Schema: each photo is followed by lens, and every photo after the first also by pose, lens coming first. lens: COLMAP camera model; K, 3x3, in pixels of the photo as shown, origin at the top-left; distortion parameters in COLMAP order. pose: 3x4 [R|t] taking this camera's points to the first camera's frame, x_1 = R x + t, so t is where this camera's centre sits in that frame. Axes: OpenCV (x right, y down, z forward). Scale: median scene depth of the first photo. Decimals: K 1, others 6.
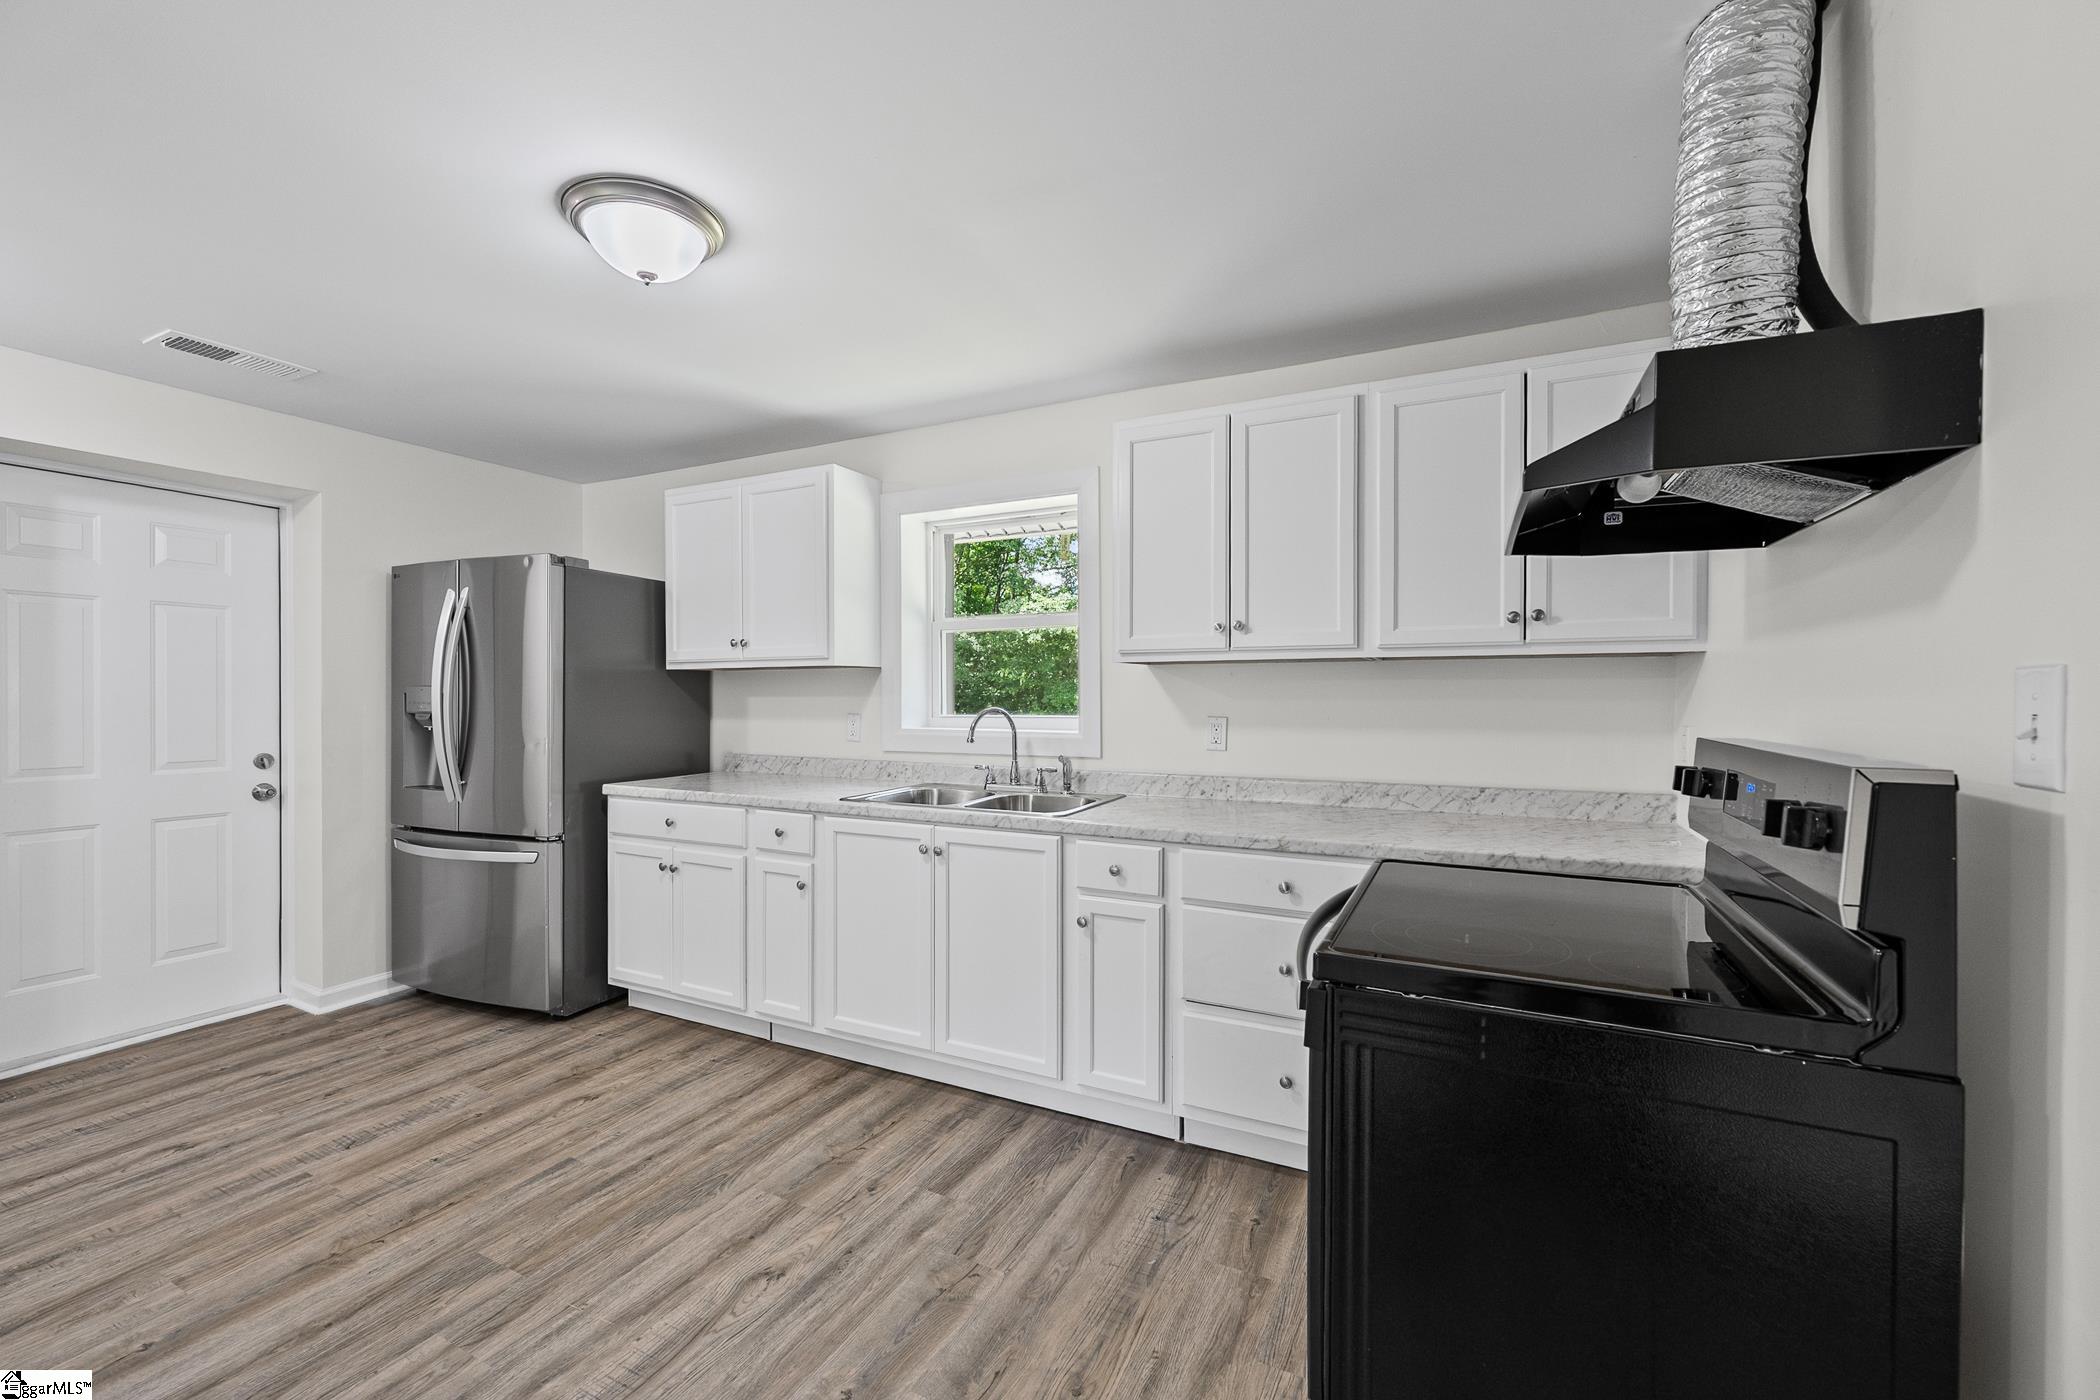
lens RADIAL K [[844.6, 0, 1059.3], [0, 844.6, 702.7], [0, 0, 1]] dist [0.000140, 0.000122]
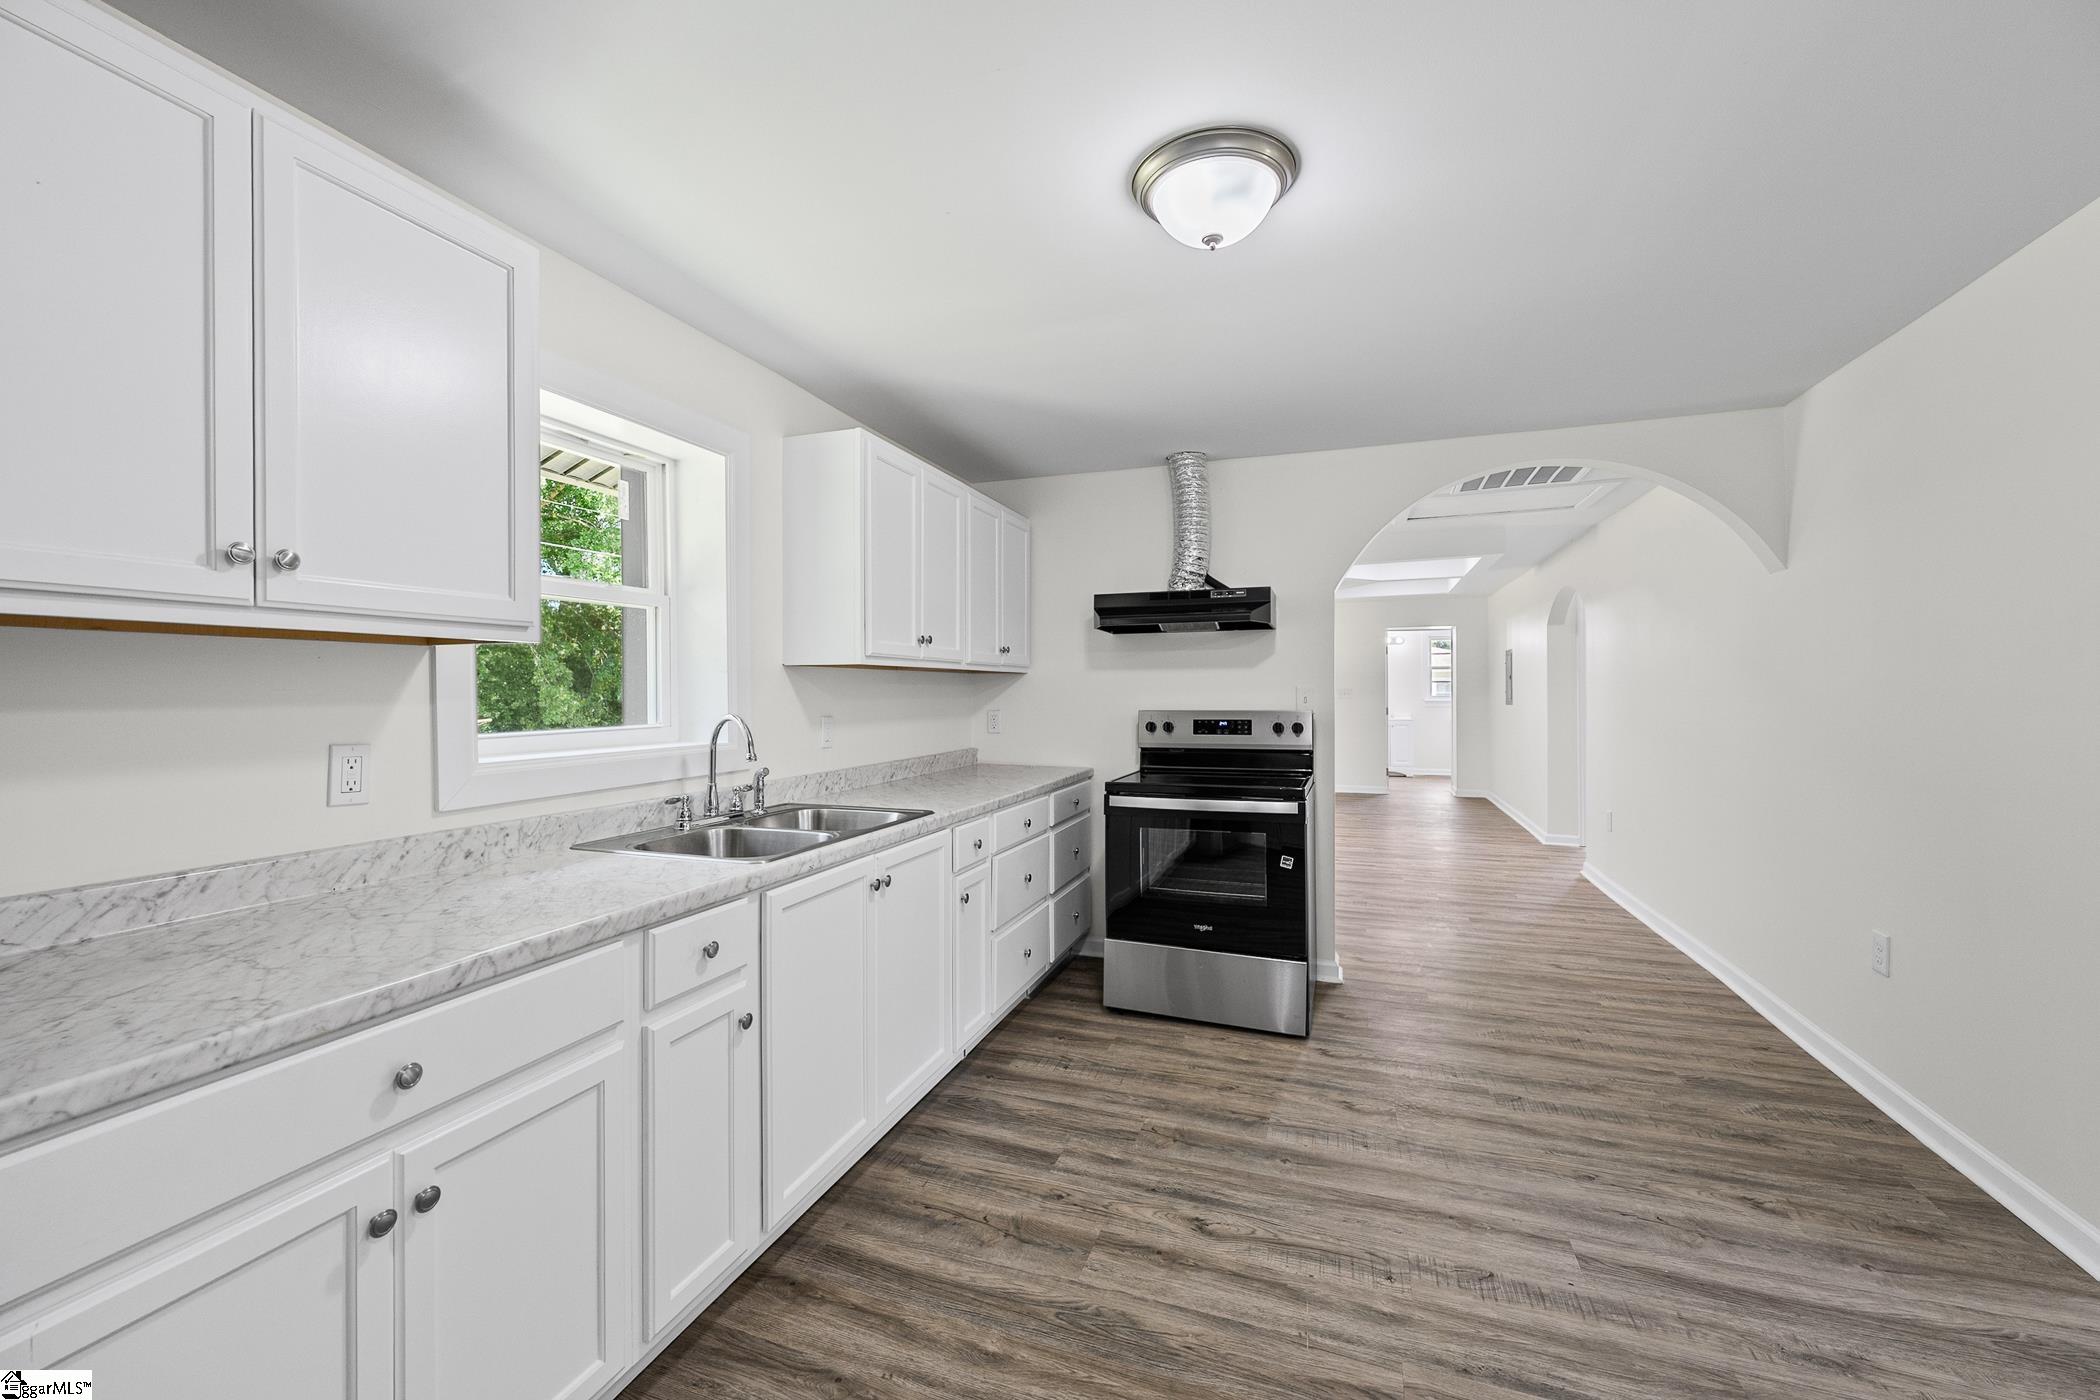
lens RADIAL K [[823.6, 0, 1037.7], [0, 823.6, 692.6], [0, 0, 1]] dist [-0.001411, -0.000176]
pose [[-0.100037, 0.000115, 0.994984, -0.983707], [0.015625, 0.999877, 0.001456, -0.012393], [-0.994861, 0.015693, -0.100026, 0.930143]]
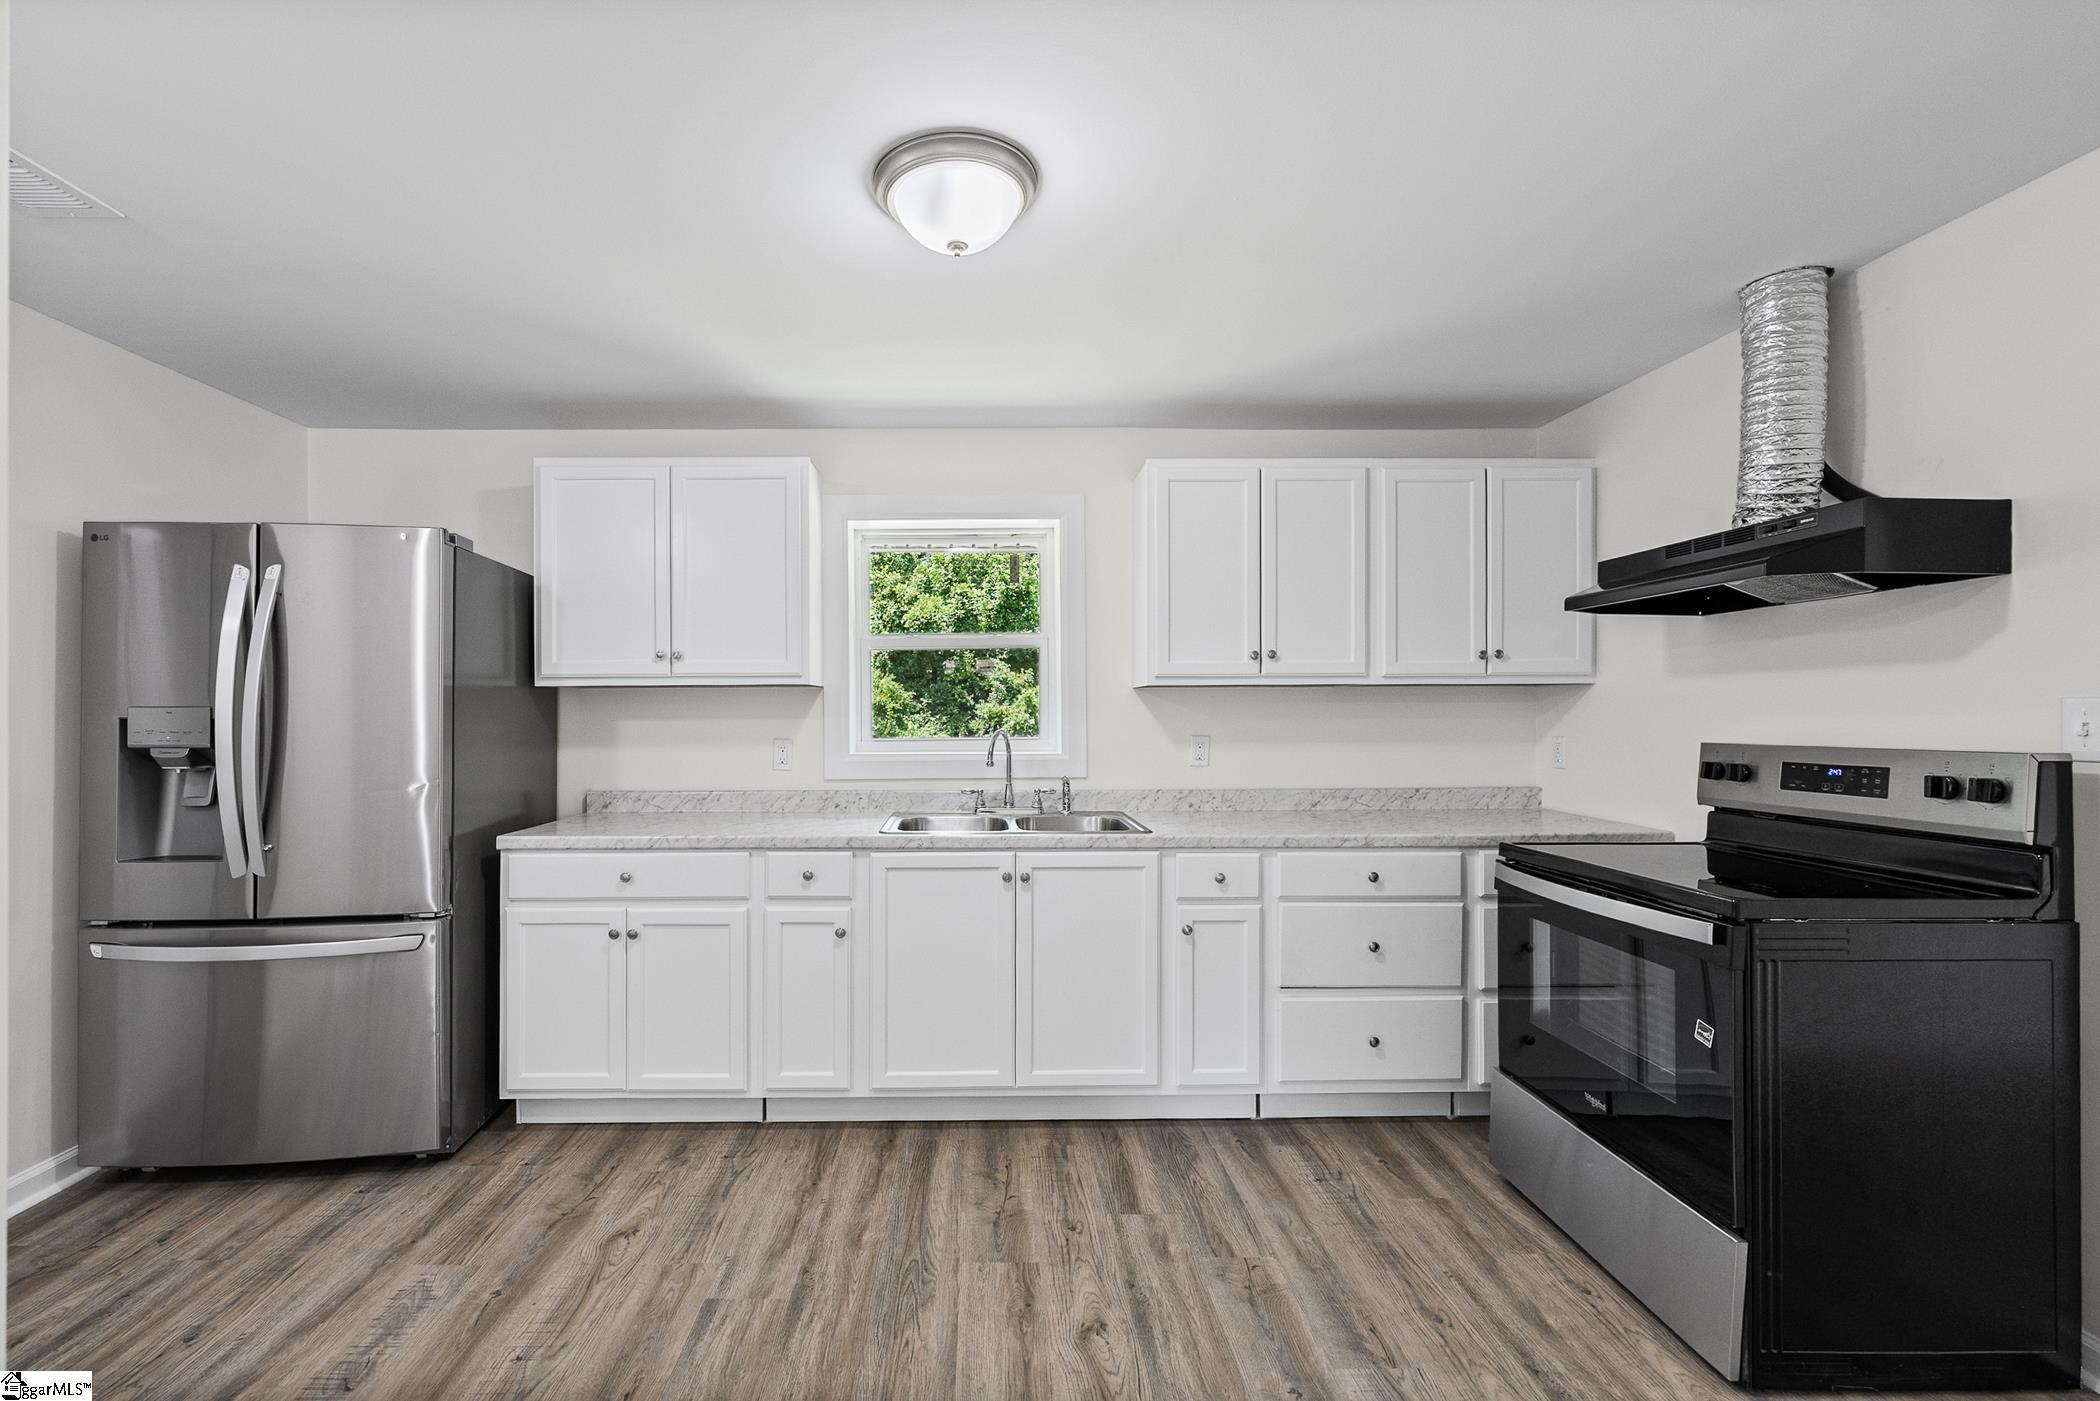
lens RADIAL K [[867.4, 0, 996.7], [0, 867.4, 715.9], [0, 0, 1]] dist [-0.000996, 0.000191]
pose [[0.890851, -0.003728, 0.454279, -0.625080], [0.008517, 0.999928, -0.008497, -0.001891], [-0.454215, 0.011439, 0.890819, 0.125370]]
